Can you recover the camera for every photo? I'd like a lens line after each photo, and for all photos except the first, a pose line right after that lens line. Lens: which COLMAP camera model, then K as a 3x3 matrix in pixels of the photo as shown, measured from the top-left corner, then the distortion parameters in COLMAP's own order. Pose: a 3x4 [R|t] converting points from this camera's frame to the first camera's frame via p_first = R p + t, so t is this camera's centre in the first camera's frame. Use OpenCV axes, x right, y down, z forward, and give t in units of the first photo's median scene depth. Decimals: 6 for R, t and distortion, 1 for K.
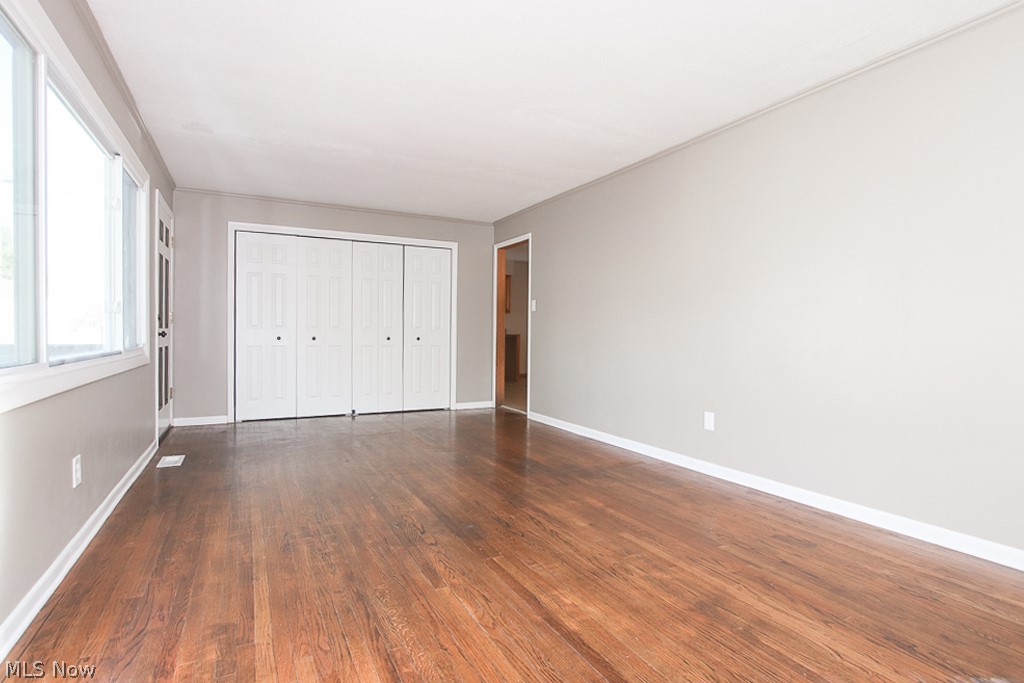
lens RADIAL K [[484.7, 0, 504.4], [0, 484.7, 338.4], [0, 0, 1]] dist [-0.012439, 0.000299]
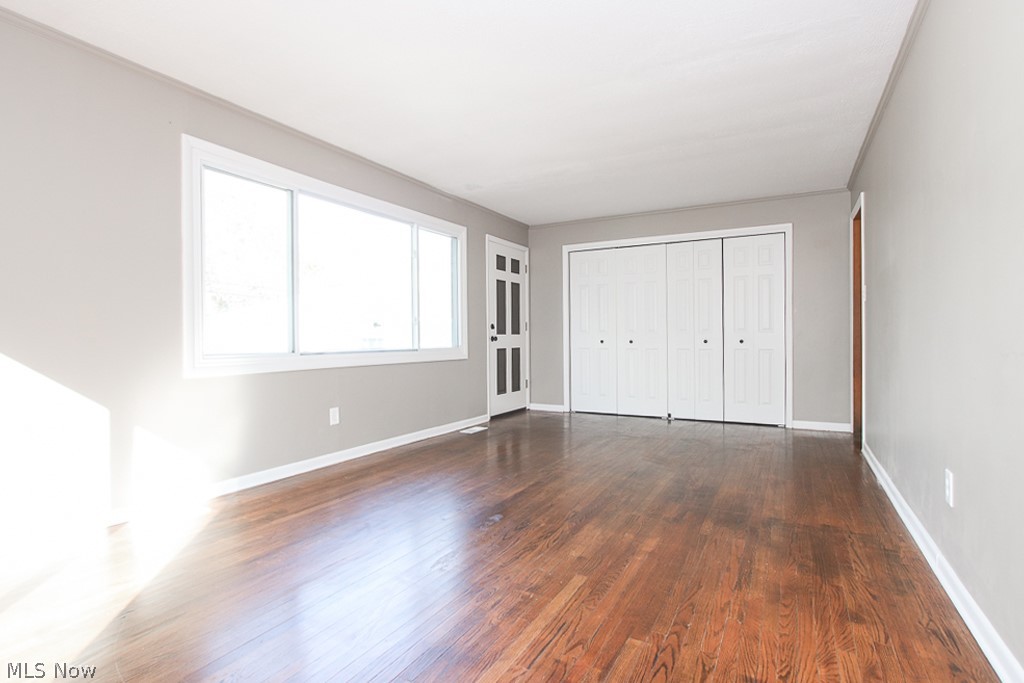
lens RADIAL K [[504.3, 0, 552.7], [0, 504.3, 339.1], [0, 0, 1]] dist [-0.011112, 0.000019]
pose [[0.594877, -0.012843, -0.803714, 0.663109], [0.003509, 0.999904, -0.013380, 0.014281], [0.803809, 0.005139, 0.594865, 0.342384]]
